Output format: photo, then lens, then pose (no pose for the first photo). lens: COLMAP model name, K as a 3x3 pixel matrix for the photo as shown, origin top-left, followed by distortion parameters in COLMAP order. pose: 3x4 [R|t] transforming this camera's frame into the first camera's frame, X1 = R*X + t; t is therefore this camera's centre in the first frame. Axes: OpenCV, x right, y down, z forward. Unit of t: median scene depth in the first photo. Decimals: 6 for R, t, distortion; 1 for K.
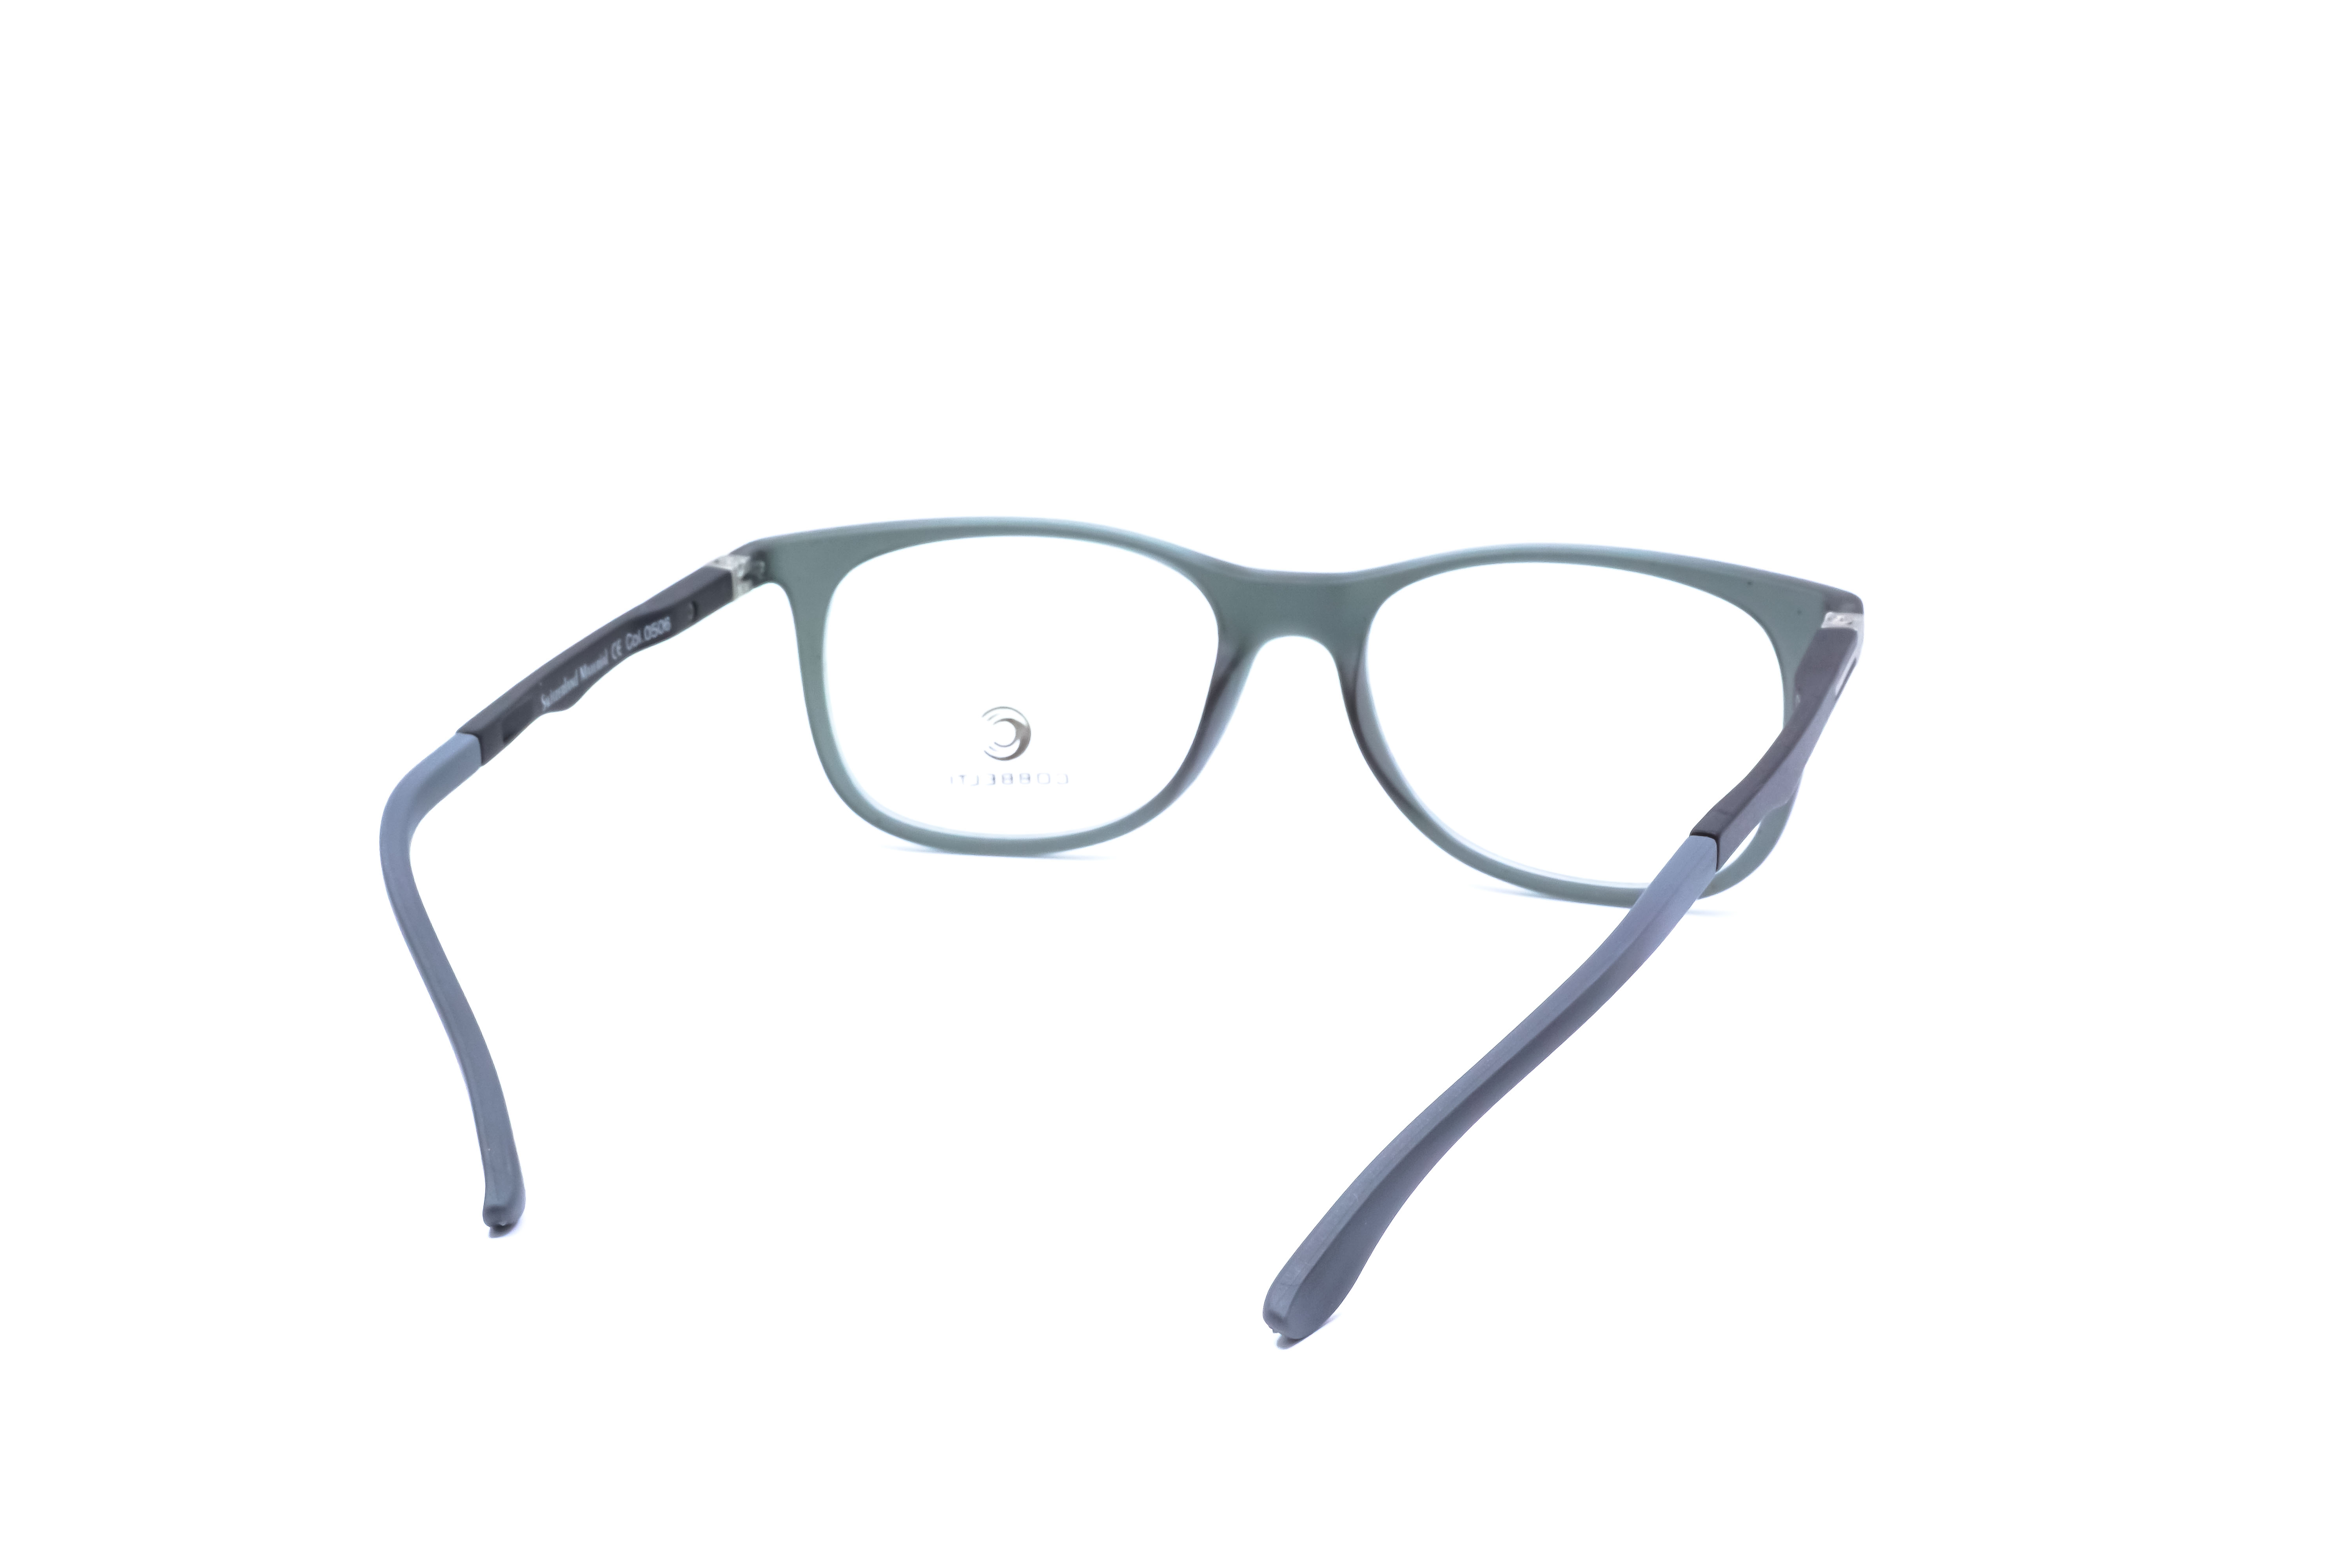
lens RADIAL K [[3397.4, 0, 1167.2], [0, 3397.4, 787.1], [0, 0, 1]] dist [0.019114, 0.000000]
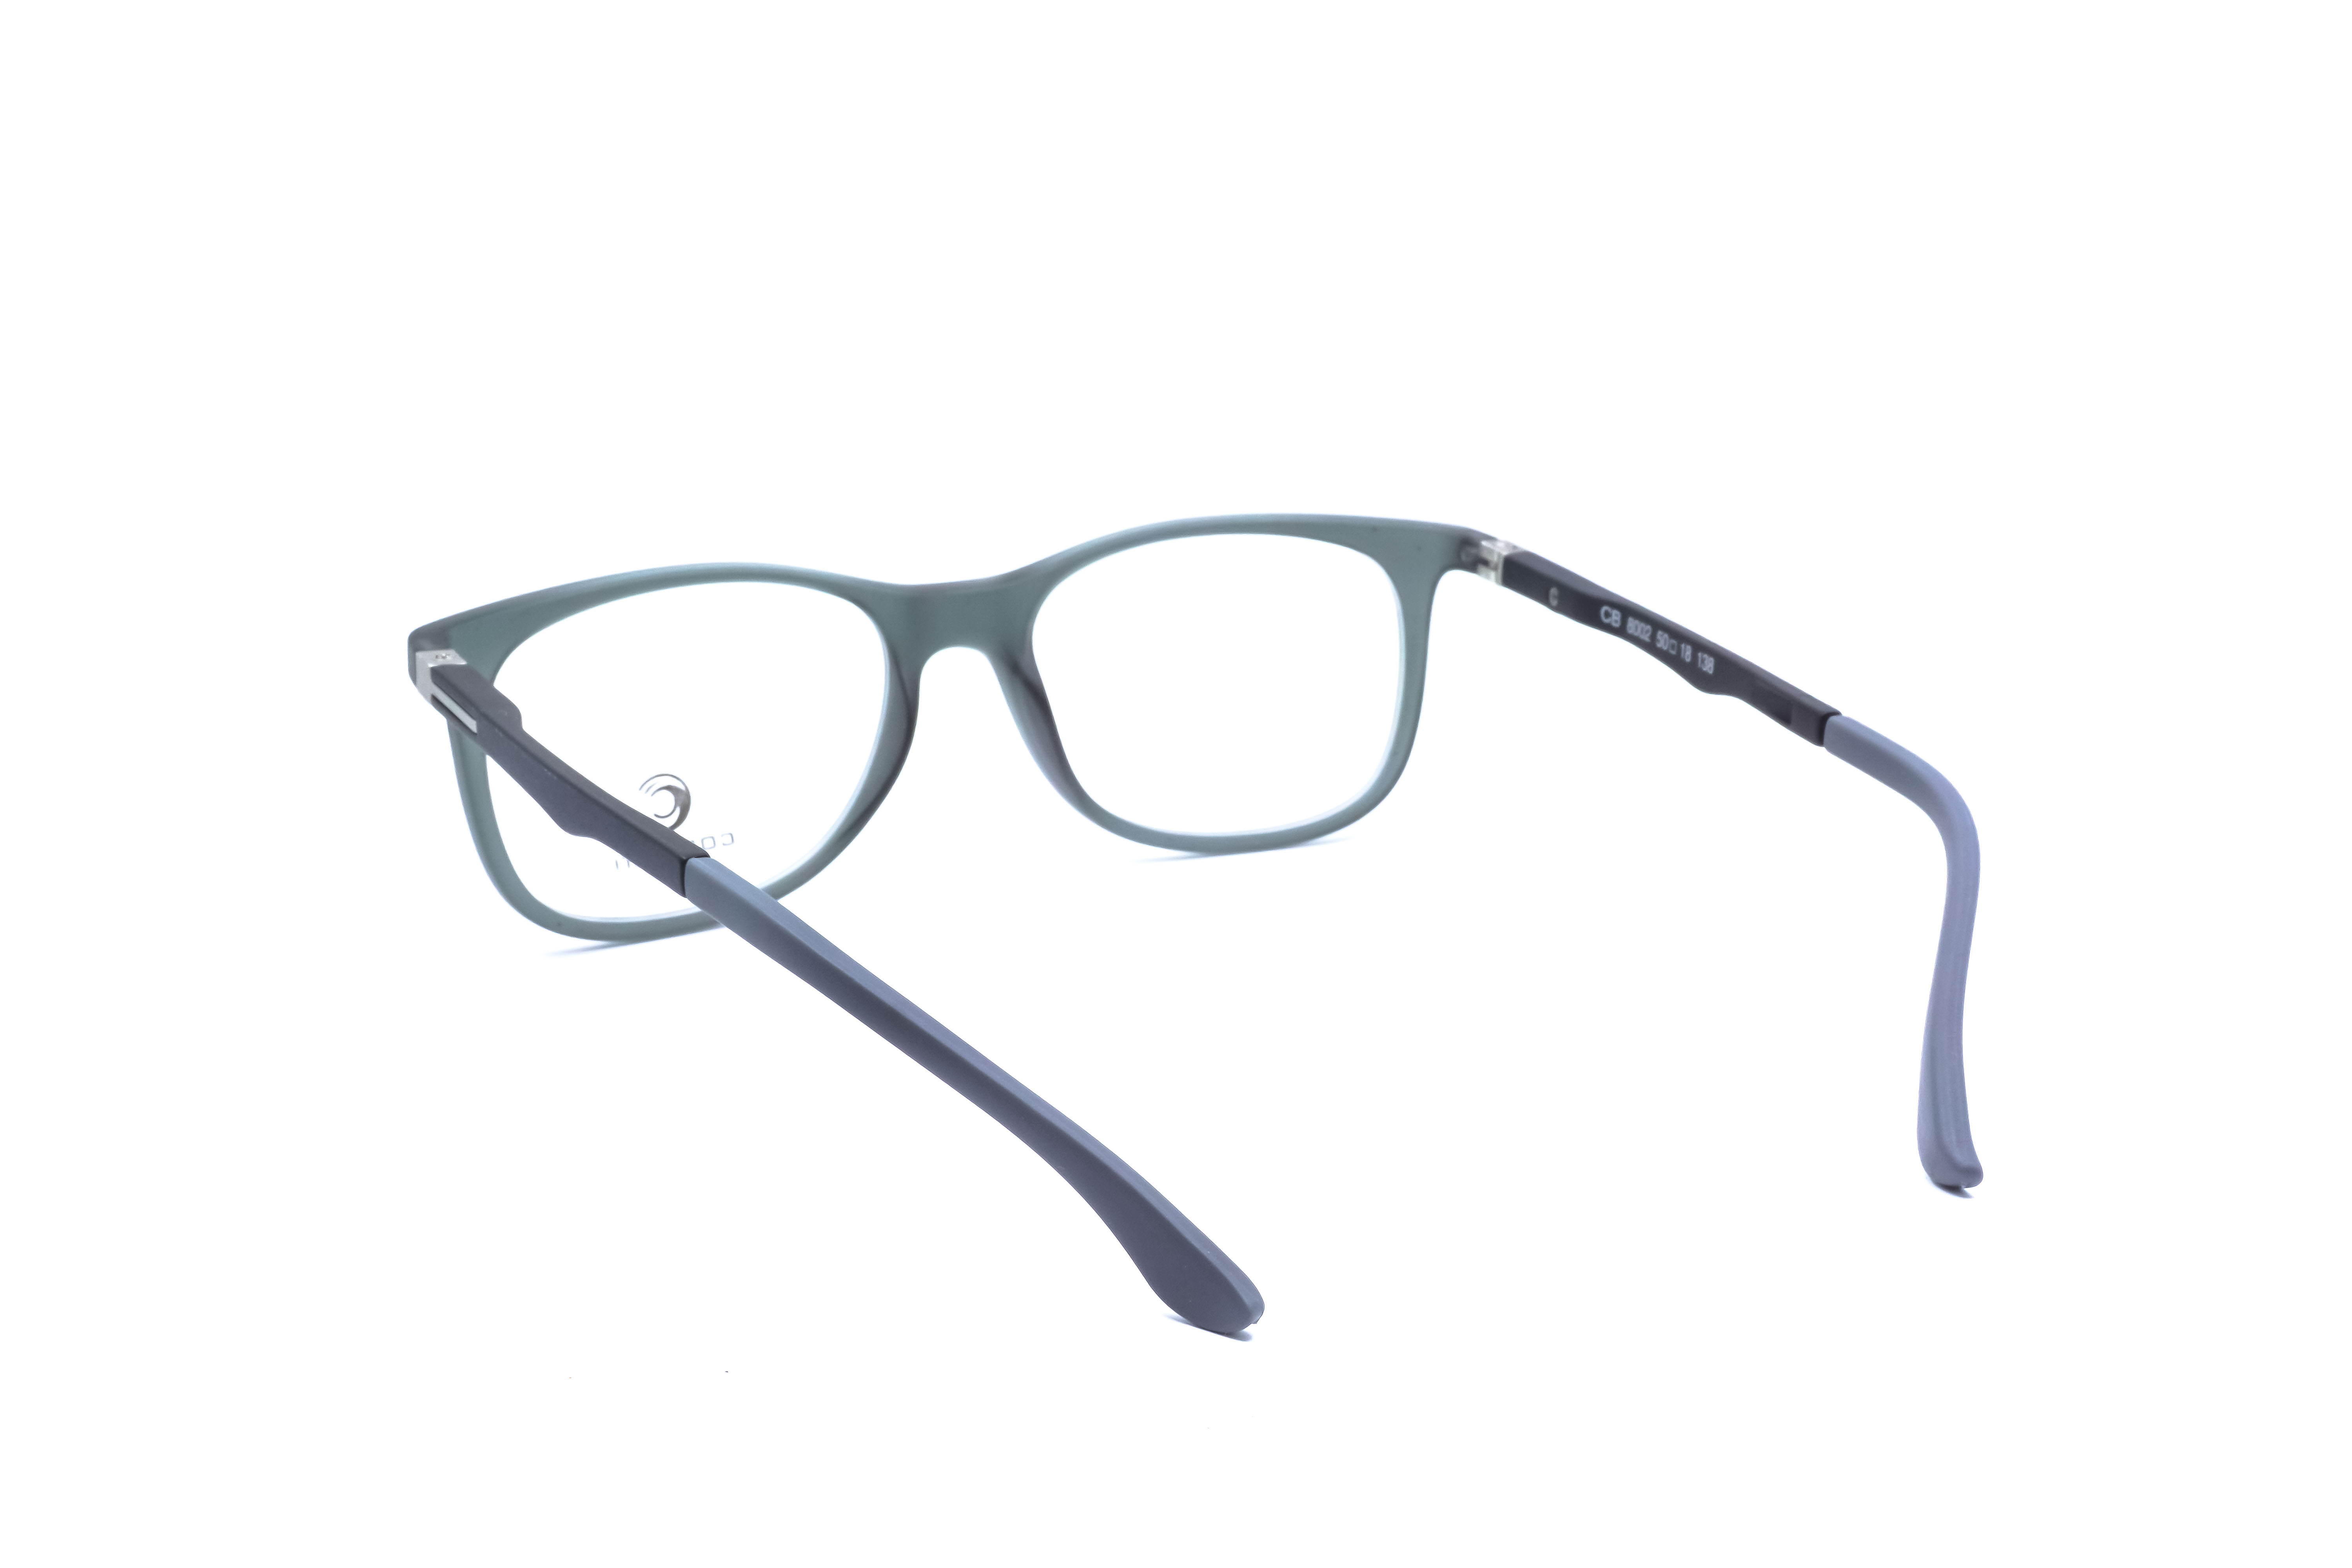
lens RADIAL K [[3397.4, 0, 1126.2], [0, 3397.4, 804.5], [0, 0, 1]] dist [0.019114, 0.000000]
pose [[0.715426, -0.173509, 0.676801, -0.602425], [0.176504, 0.982137, 0.065210, -0.055174], [-0.676027, 0.072805, 0.733272, 0.247105]]
